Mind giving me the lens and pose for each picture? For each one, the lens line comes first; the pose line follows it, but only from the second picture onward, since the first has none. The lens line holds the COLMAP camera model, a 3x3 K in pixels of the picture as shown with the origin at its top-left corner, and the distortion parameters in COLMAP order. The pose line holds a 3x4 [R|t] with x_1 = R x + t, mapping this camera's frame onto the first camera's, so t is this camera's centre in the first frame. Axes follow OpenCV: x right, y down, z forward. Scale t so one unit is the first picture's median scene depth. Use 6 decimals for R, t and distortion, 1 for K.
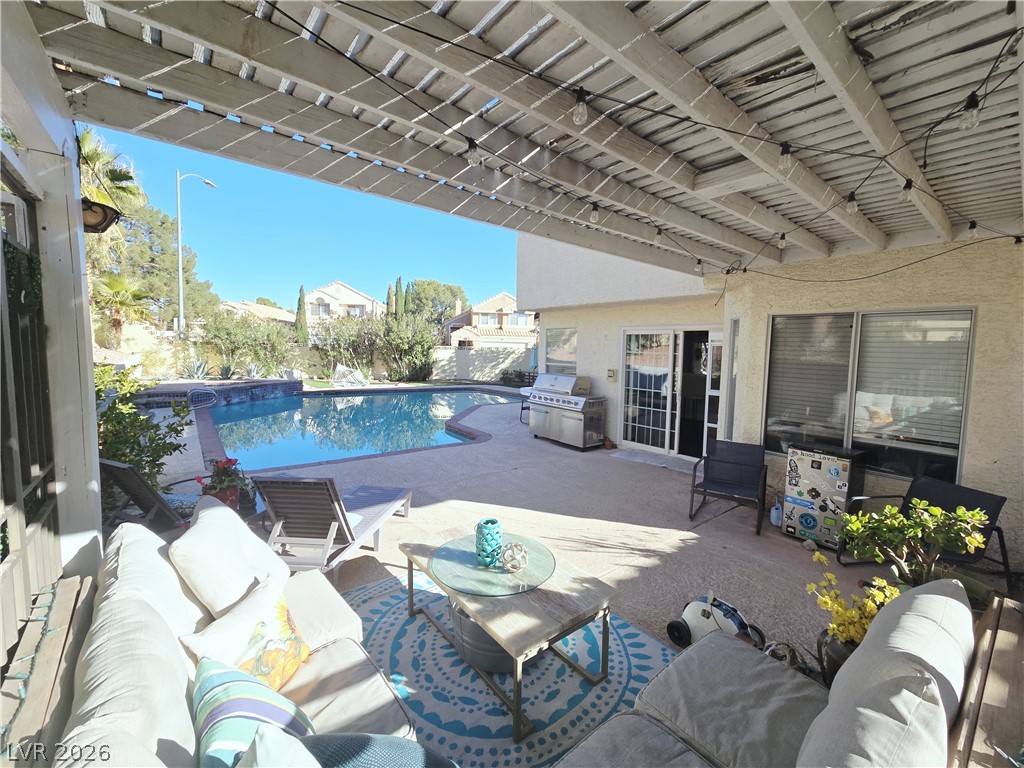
lens RADIAL K [[419.3, 0, 513.1], [0, 419.3, 383.9], [0, 0, 1]] dist [-0.006485, 0.000749]
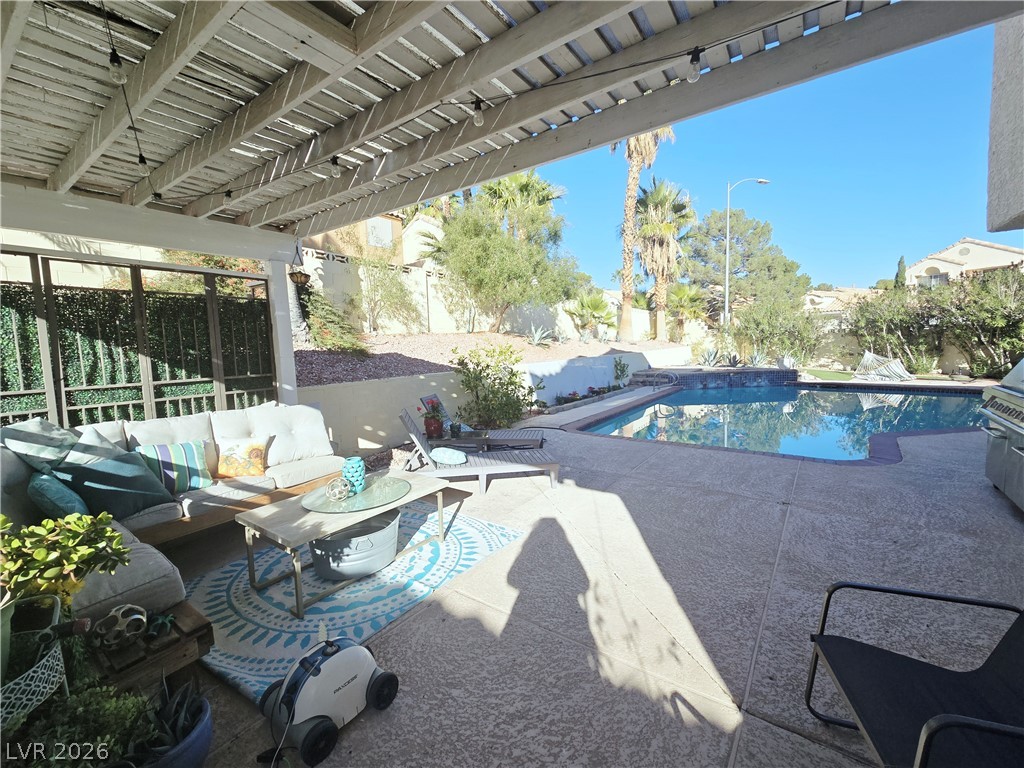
lens RADIAL K [[419.3, 0, 514.7], [0, 419.3, 381.1], [0, 0, 1]] dist [-0.006485, 0.000749]
pose [[0.274644, 0.053538, -0.960054, 0.193712], [-0.043663, 0.998113, 0.043169, 0.004078], [0.960554, 0.030063, 0.276464, 0.172670]]
